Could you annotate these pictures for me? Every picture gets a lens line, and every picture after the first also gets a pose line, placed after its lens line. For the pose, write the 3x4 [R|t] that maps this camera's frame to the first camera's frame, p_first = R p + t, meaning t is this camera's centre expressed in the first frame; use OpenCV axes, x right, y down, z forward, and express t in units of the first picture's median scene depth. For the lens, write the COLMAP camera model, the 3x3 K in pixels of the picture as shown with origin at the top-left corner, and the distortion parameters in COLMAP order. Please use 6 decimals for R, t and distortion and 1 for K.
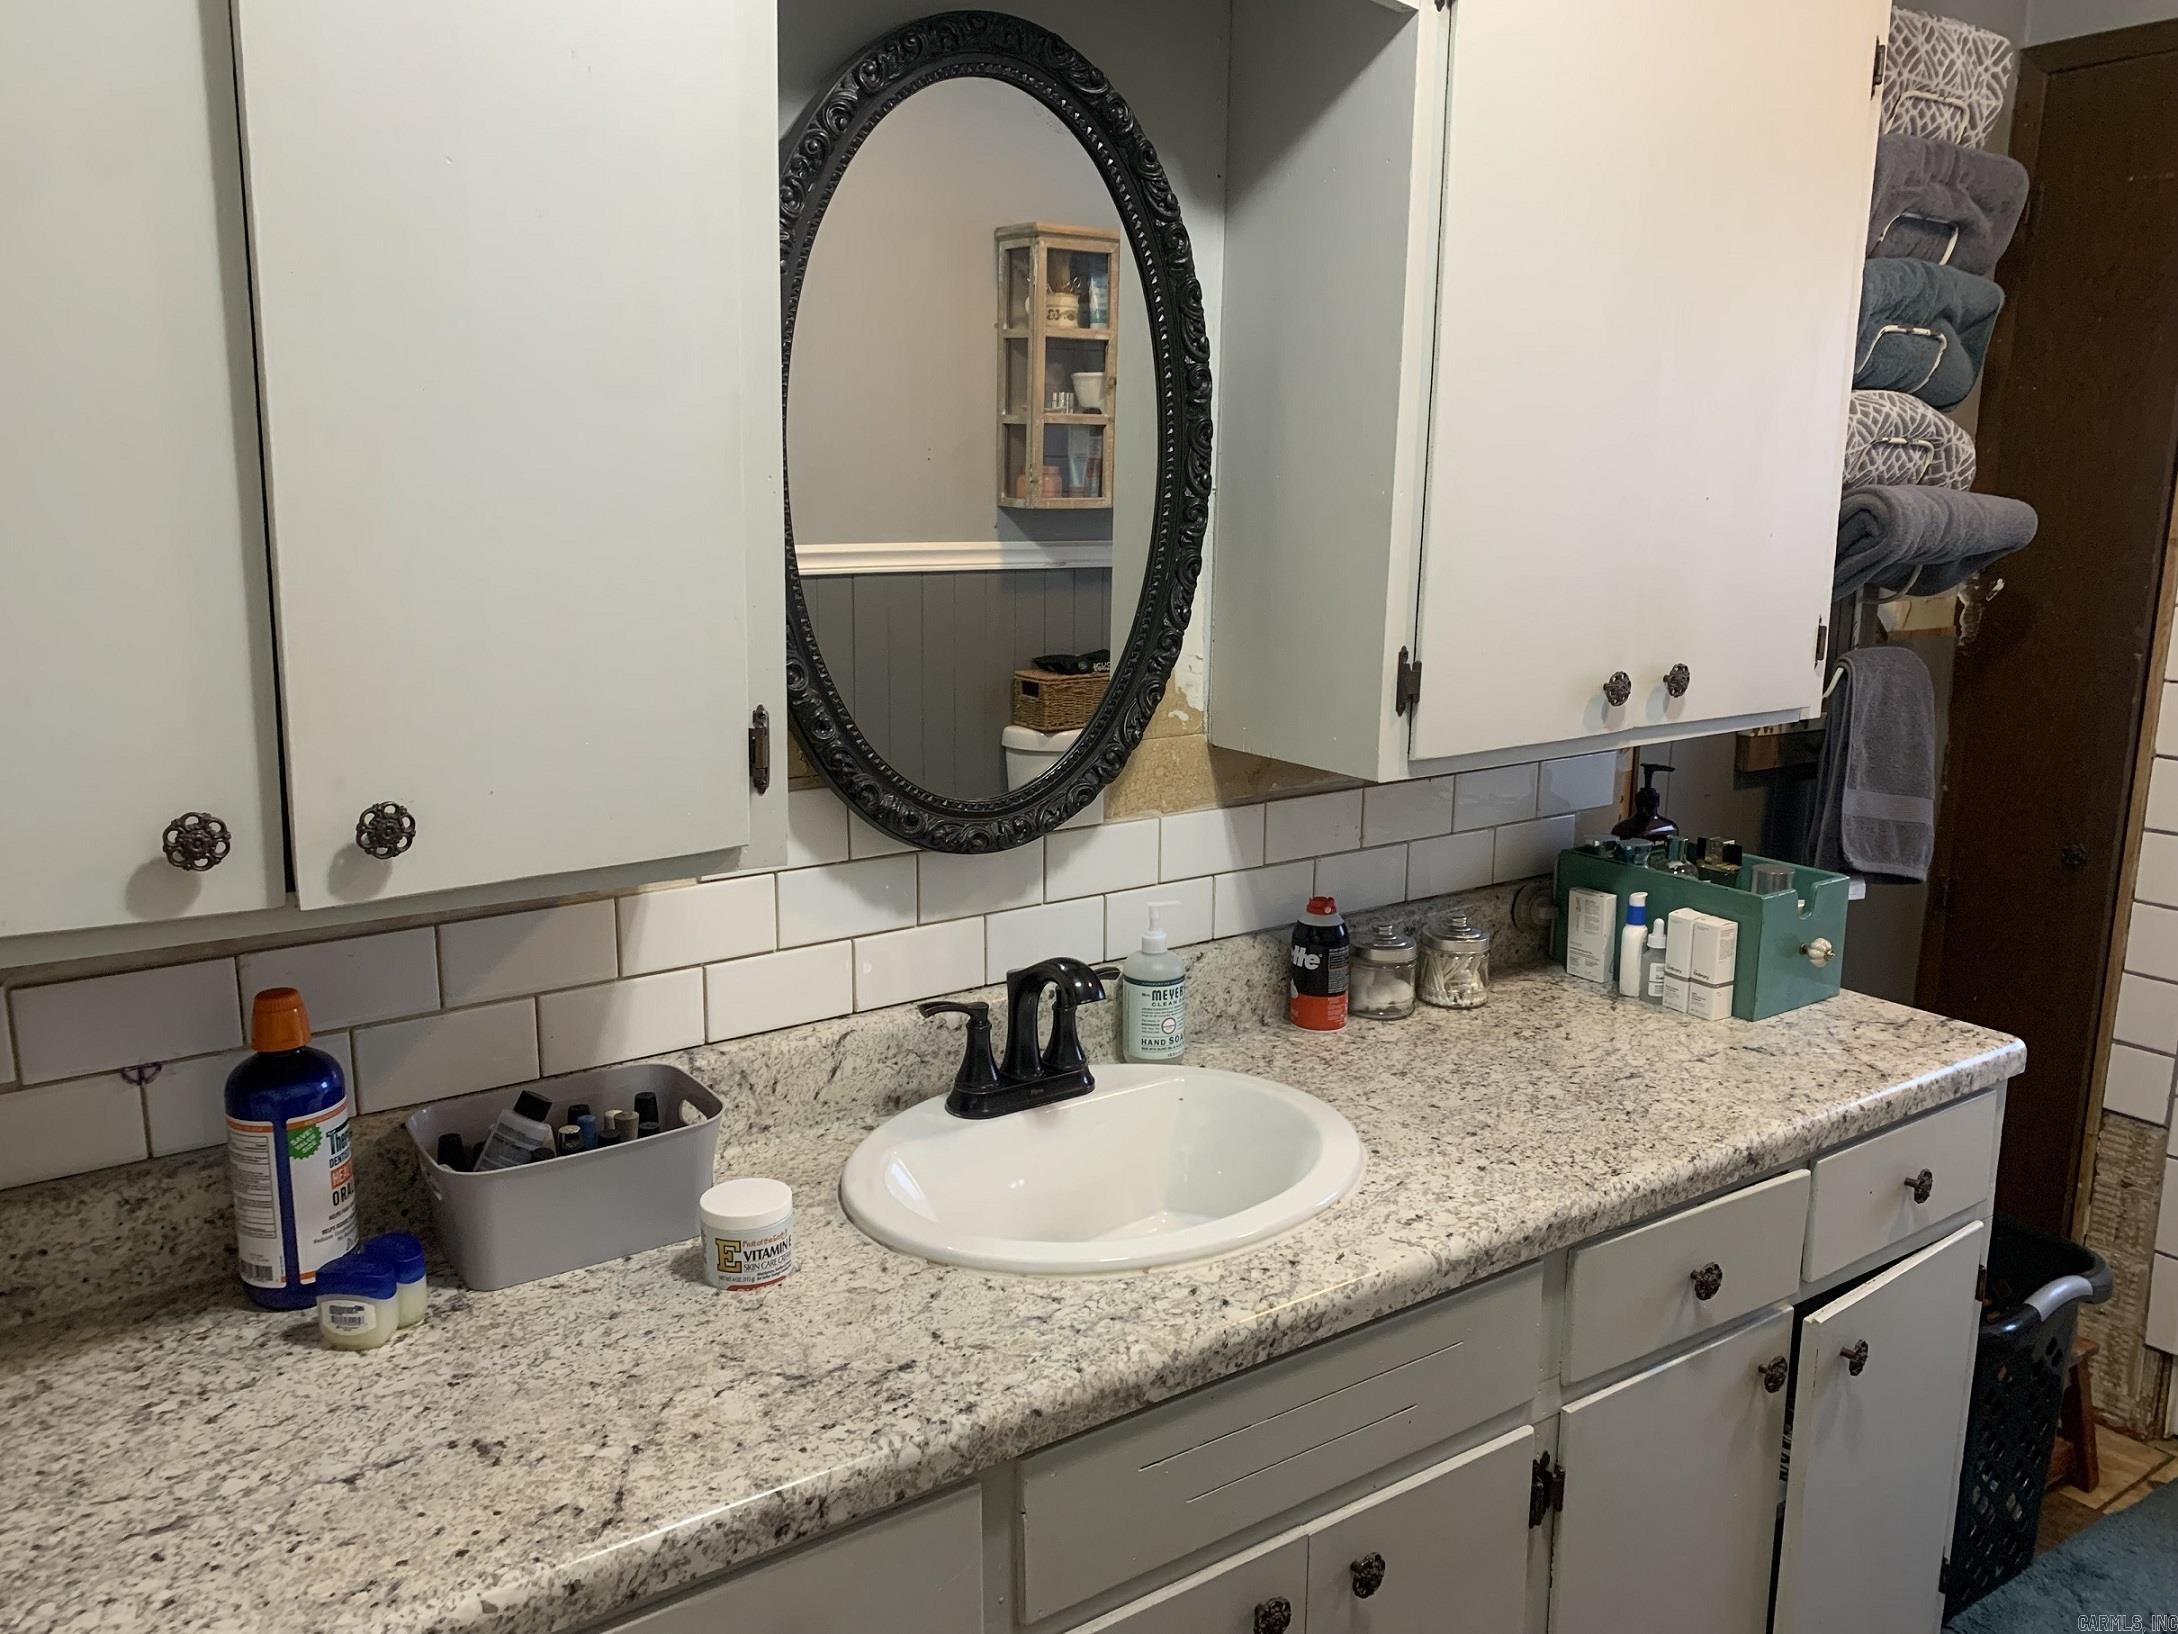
lens RADIAL K [[1653.9, 0, 1086.3], [0, 1653.9, 804.4], [0, 0, 1]] dist [0.043424, -0.046853]
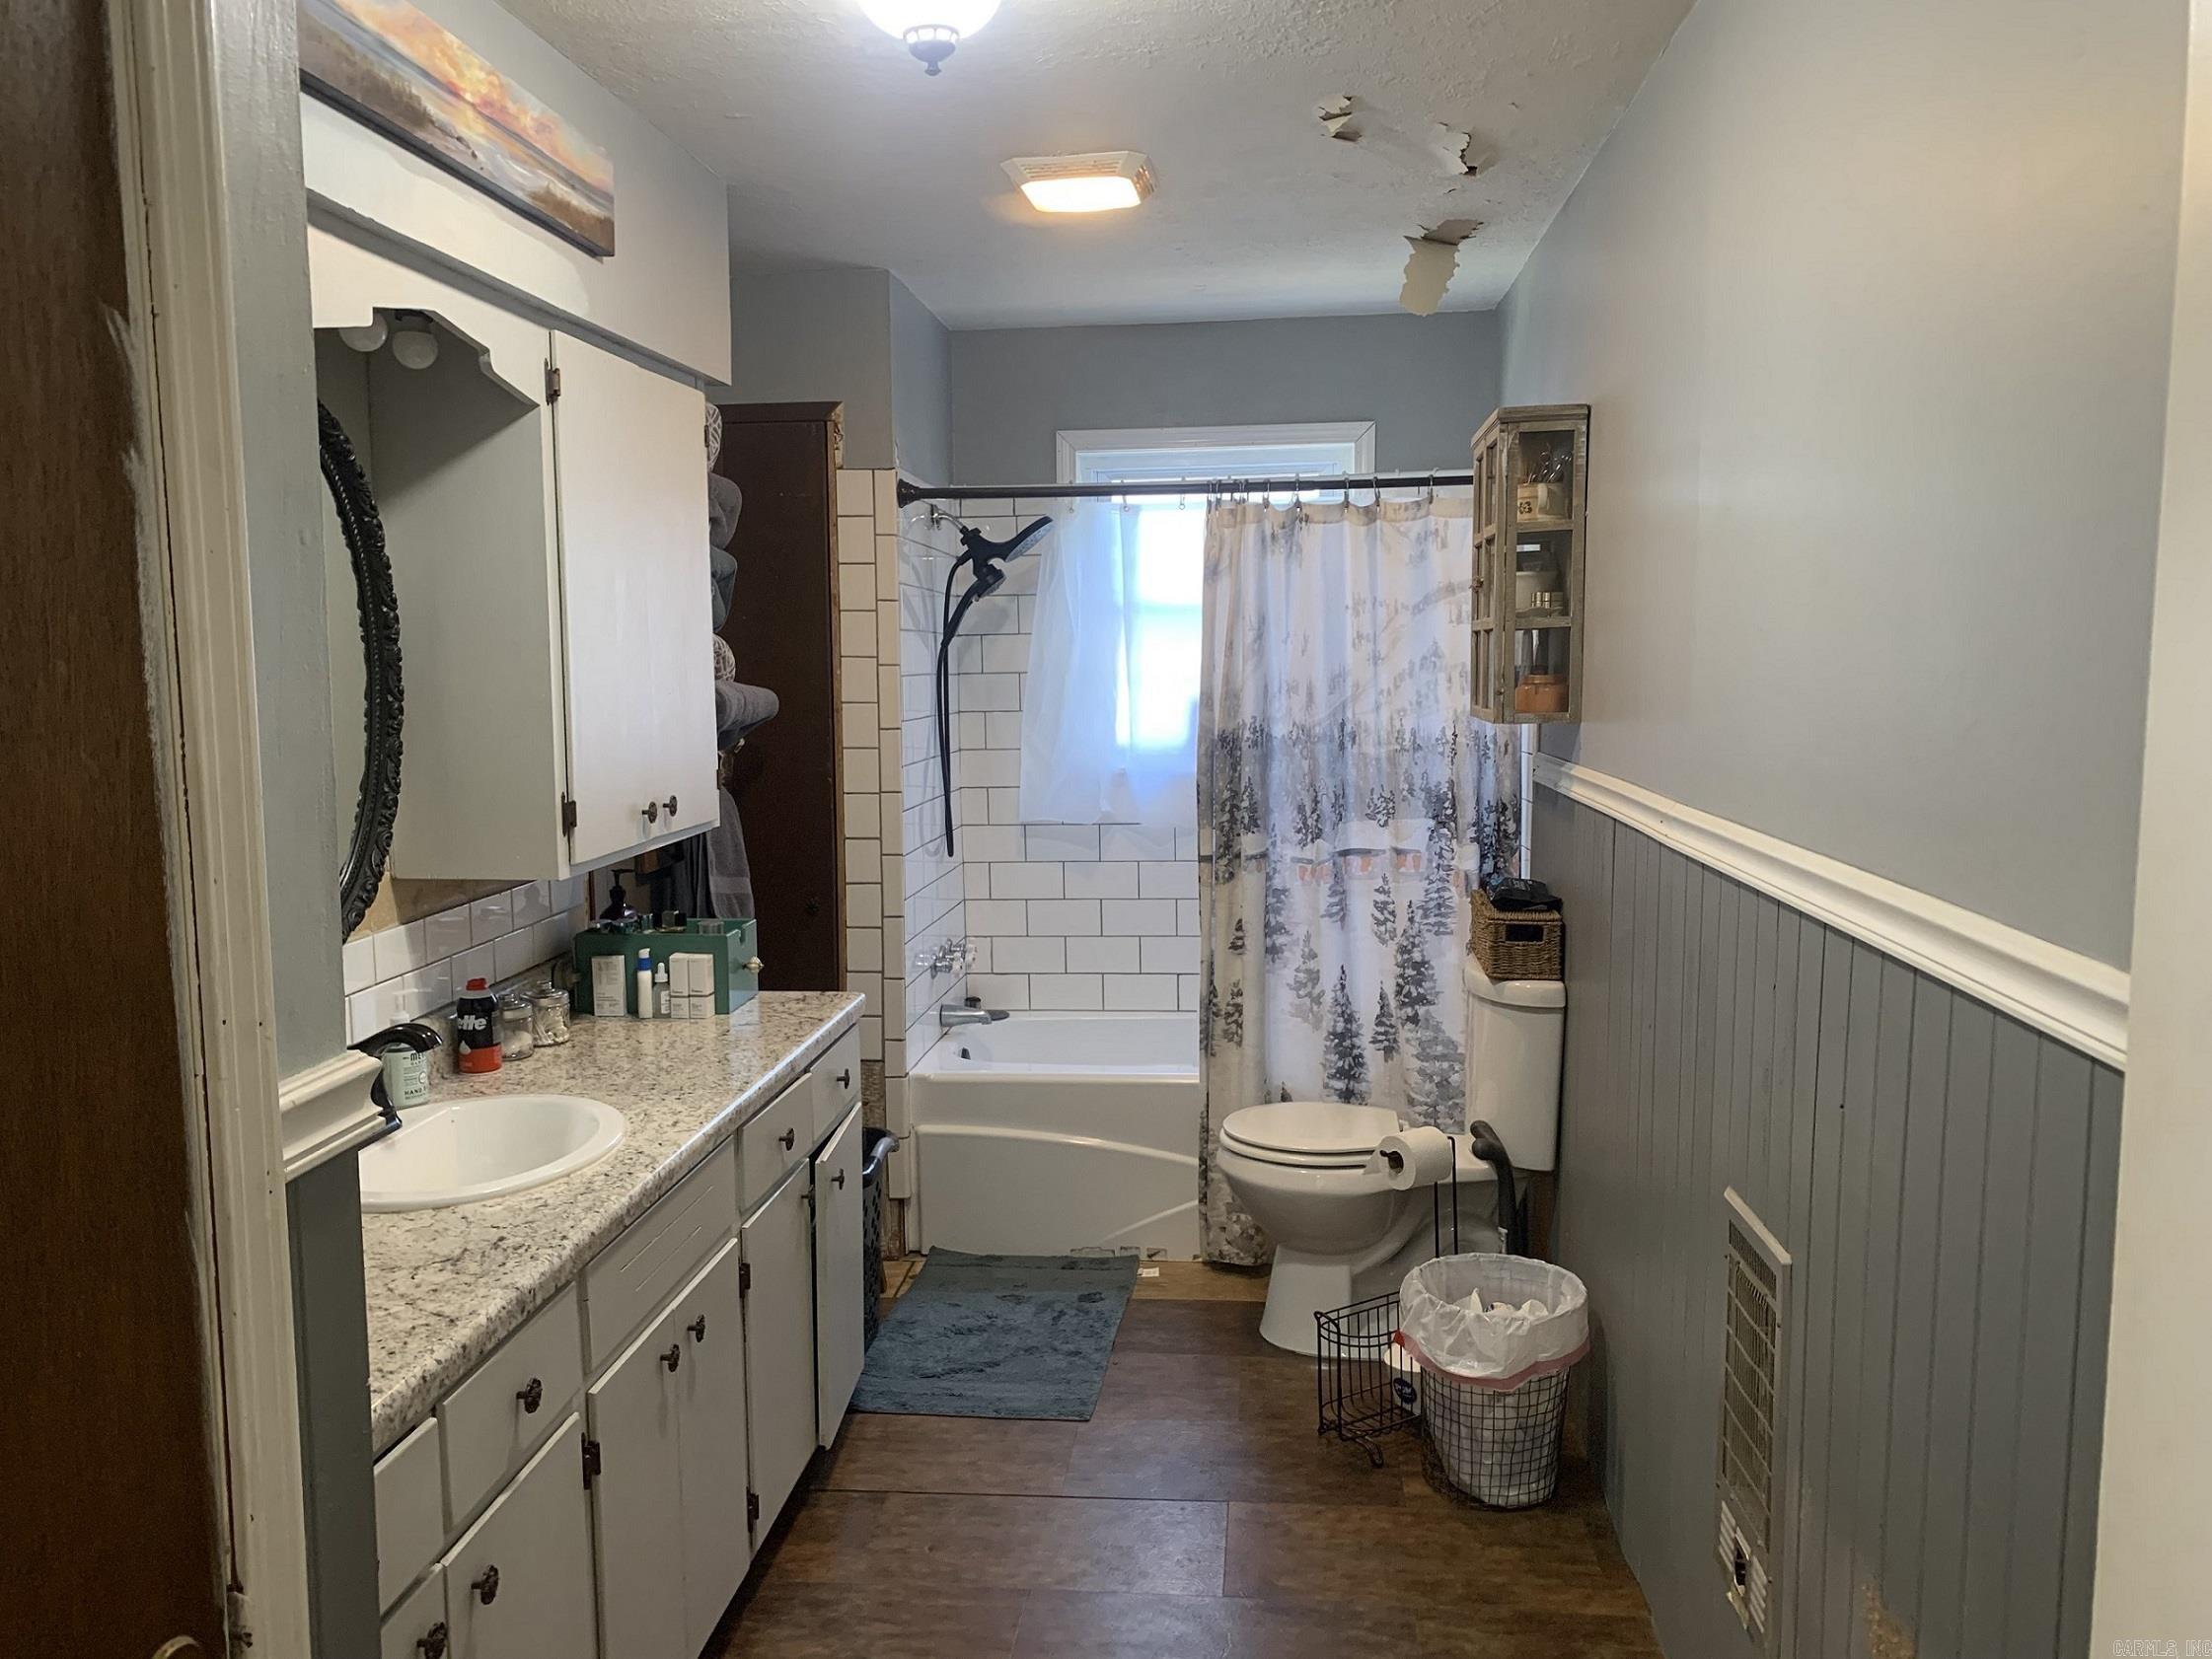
lens RADIAL K [[1679.4, 0, 1103.3], [0, 1679.4, 816.7], [0, 0, 1]] dist [0.043424, -0.046853]
pose [[0.638862, -0.083535, 0.764773, -0.630743], [0.161312, 0.986534, -0.026996, 0.047527], [-0.752219, 0.140613, 0.643734, -0.365238]]
